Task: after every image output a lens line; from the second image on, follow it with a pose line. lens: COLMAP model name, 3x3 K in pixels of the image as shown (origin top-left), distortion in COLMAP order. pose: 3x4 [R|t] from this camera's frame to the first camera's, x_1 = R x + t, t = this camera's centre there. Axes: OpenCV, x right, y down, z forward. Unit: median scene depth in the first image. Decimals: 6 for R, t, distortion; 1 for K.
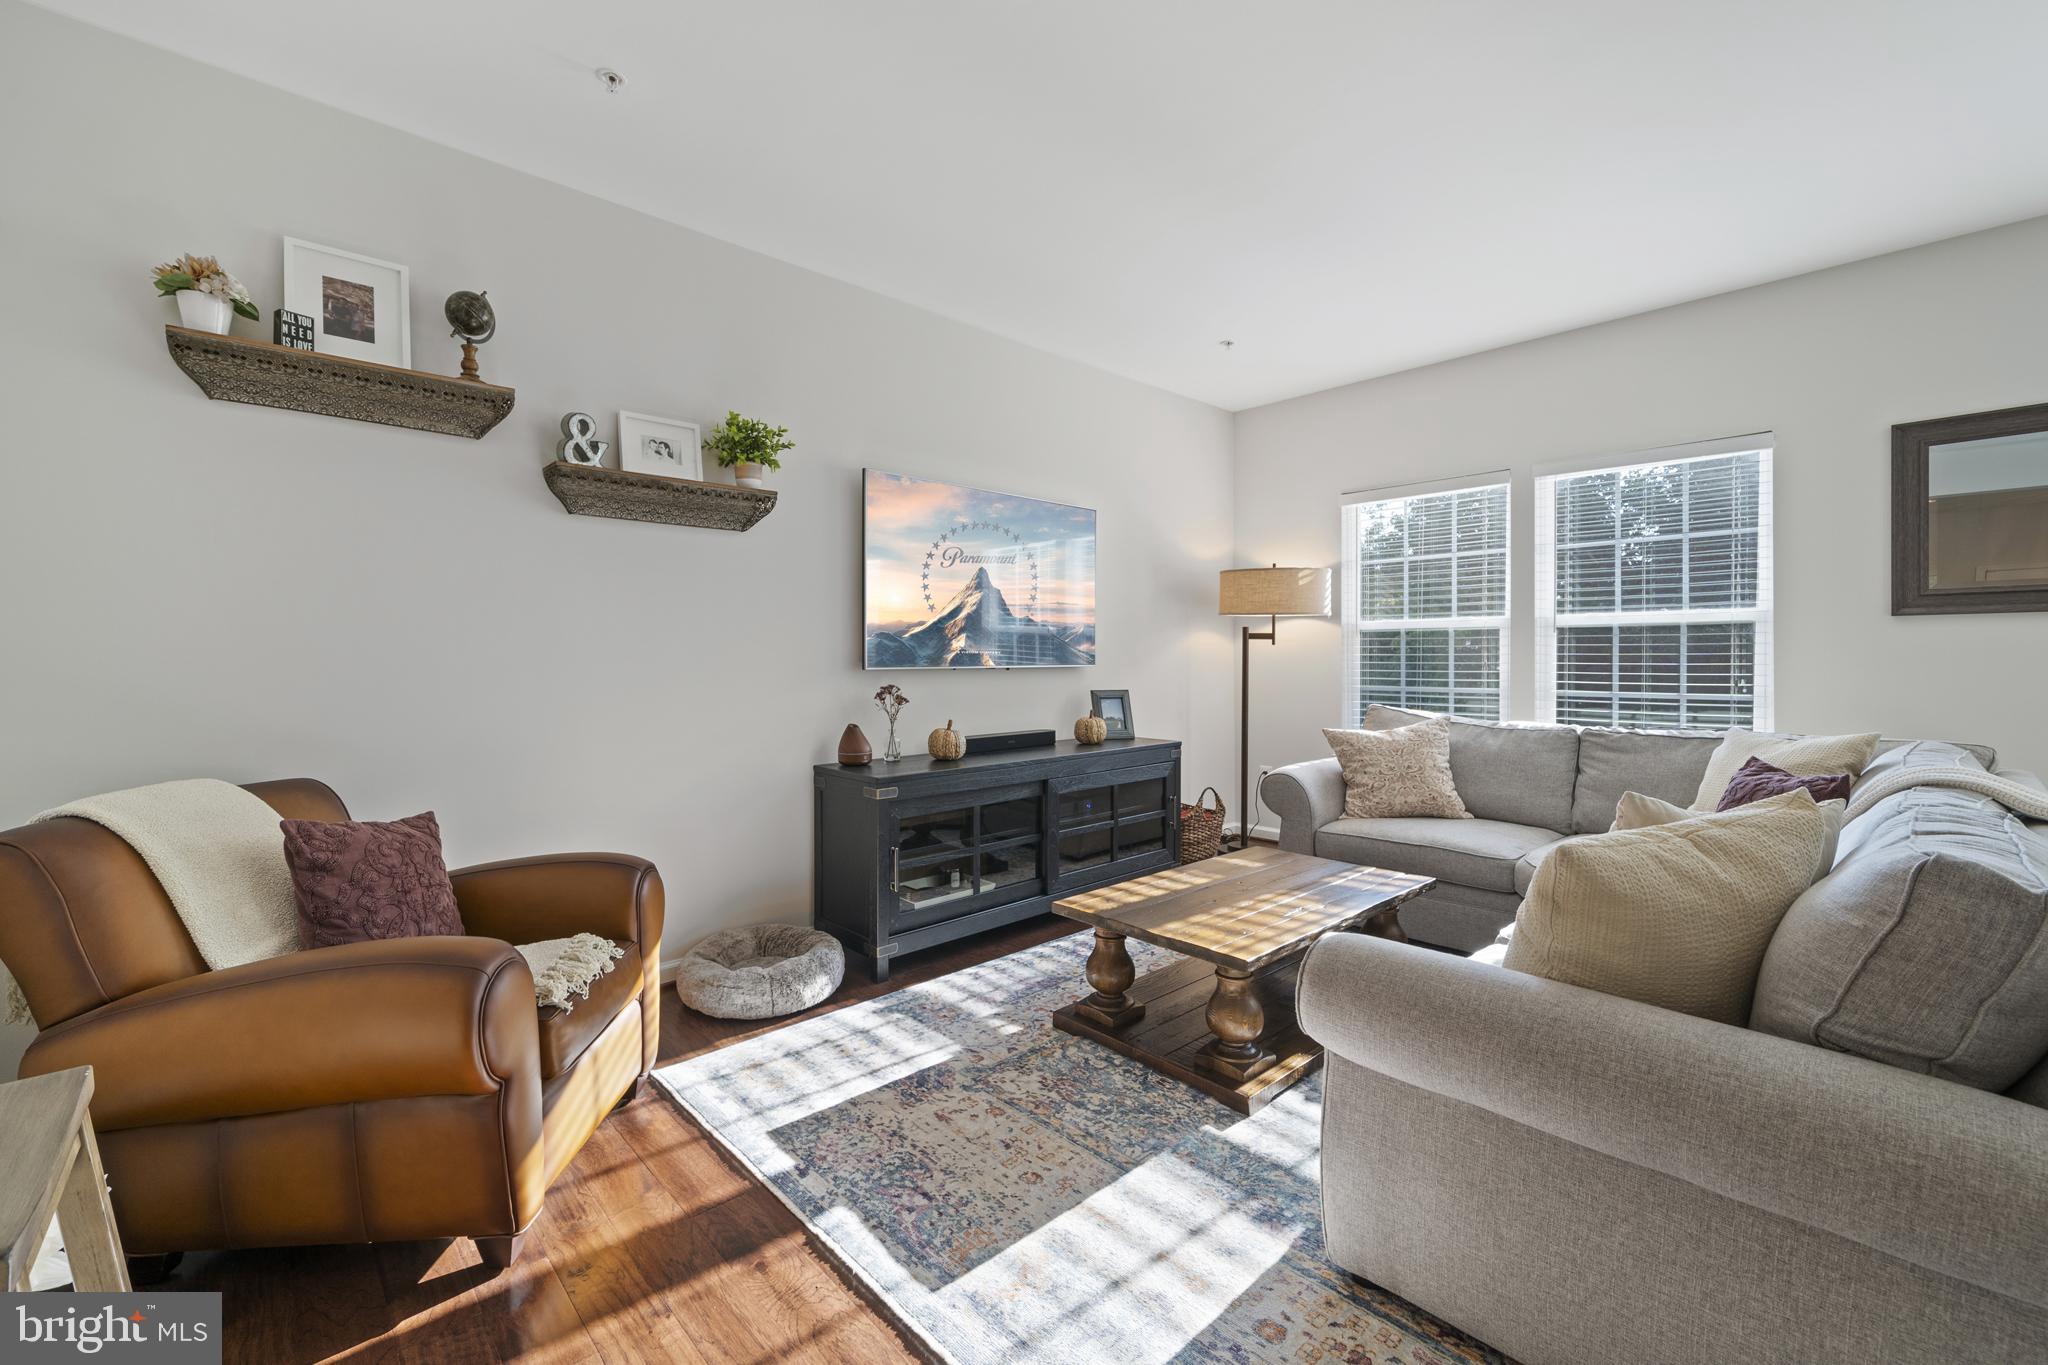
lens RADIAL K [[832.5, 0, 1020.6], [0, 832.5, 654.3], [0, 0, 1]] dist [0.000124, -0.000027]
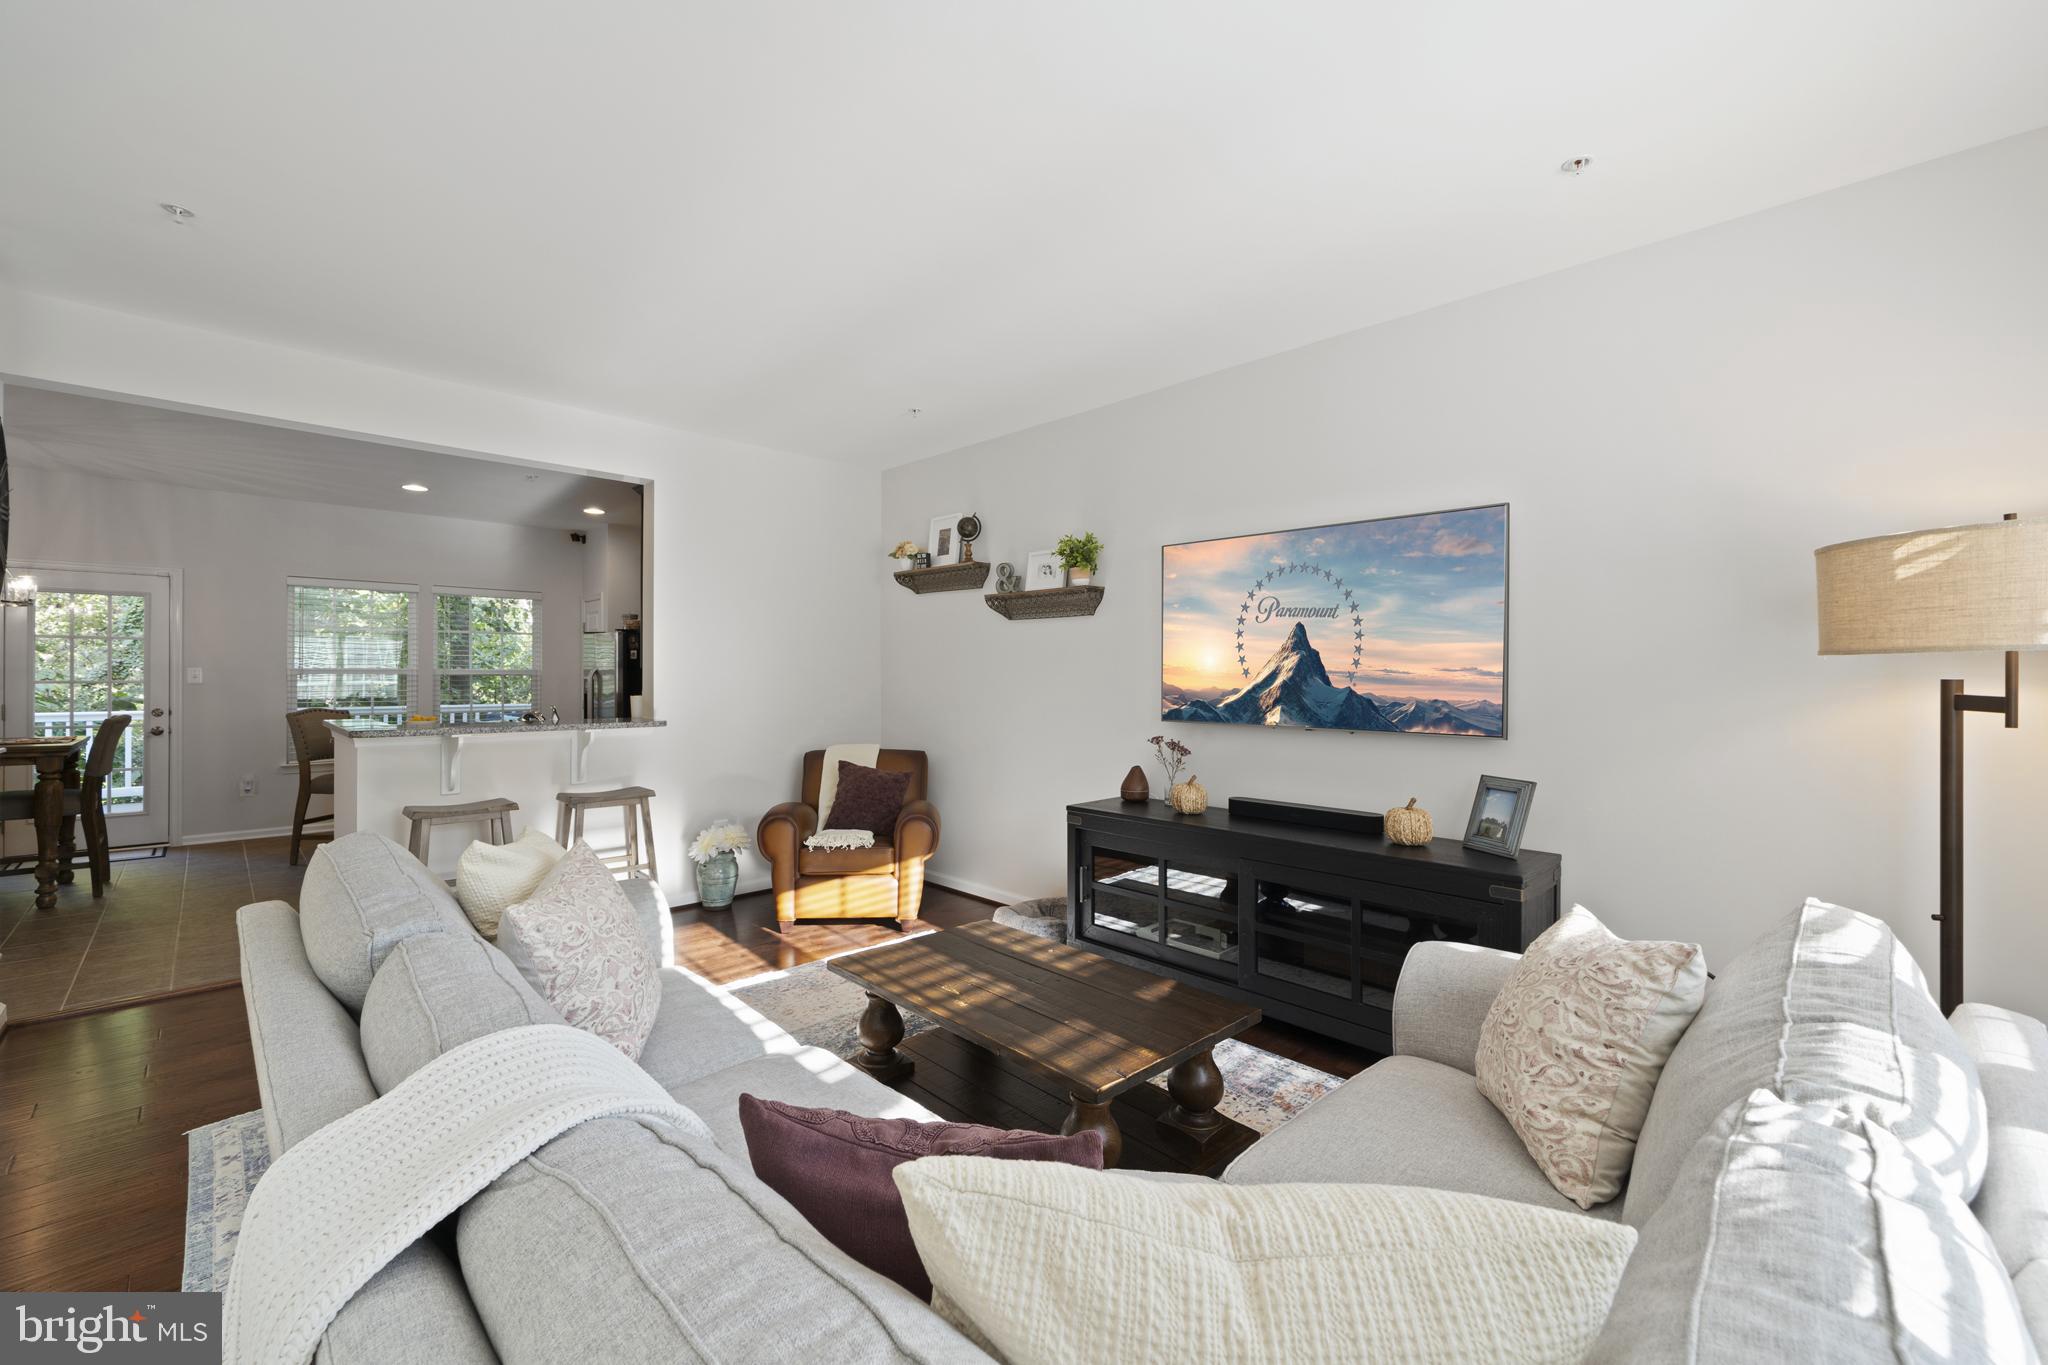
lens RADIAL K [[823.3, 0, 1024.0], [0, 823.3, 682.5], [0, 0, 1]] dist [-0.000117, -0.000015]
pose [[0.049295, 0.010314, -0.998731, 0.854068], [-0.008546, 0.999914, 0.009904, -0.041433], [0.998748, 0.008047, 0.049379, 0.686807]]
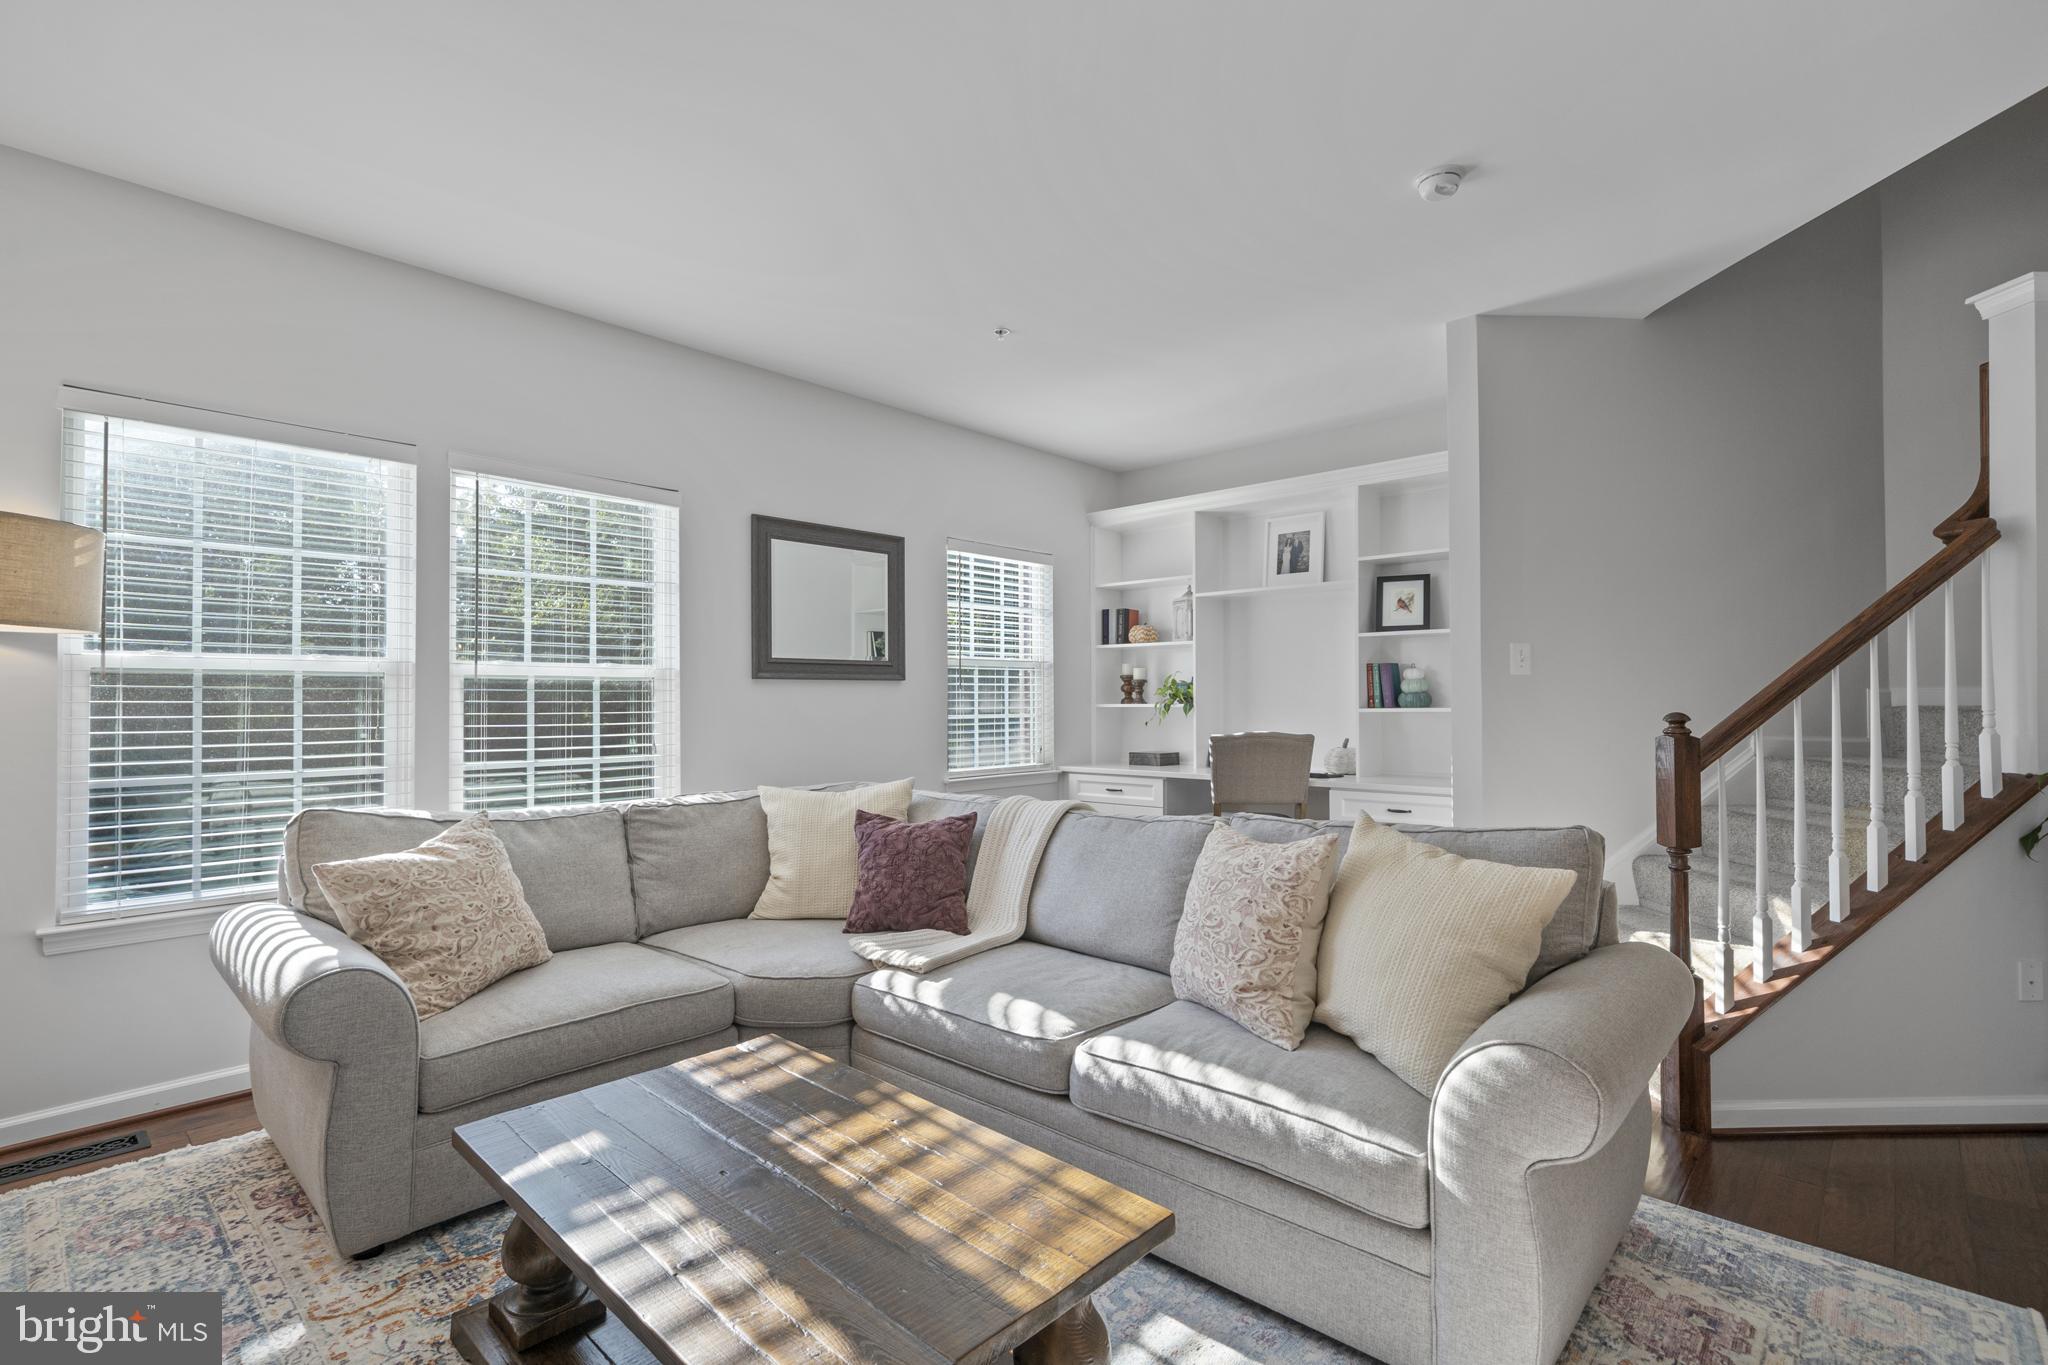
lens RADIAL K [[952.3, 0, 1024.0], [0, 952.3, 682.5], [0, 0, 1]] dist [-0.000052, 0.000034]
pose [[-0.080367, 0.025451, 0.996440, -0.261823], [0.003029, 0.999676, -0.025290, -0.005871], [-0.996761, 0.000985, -0.080418, 0.645434]]
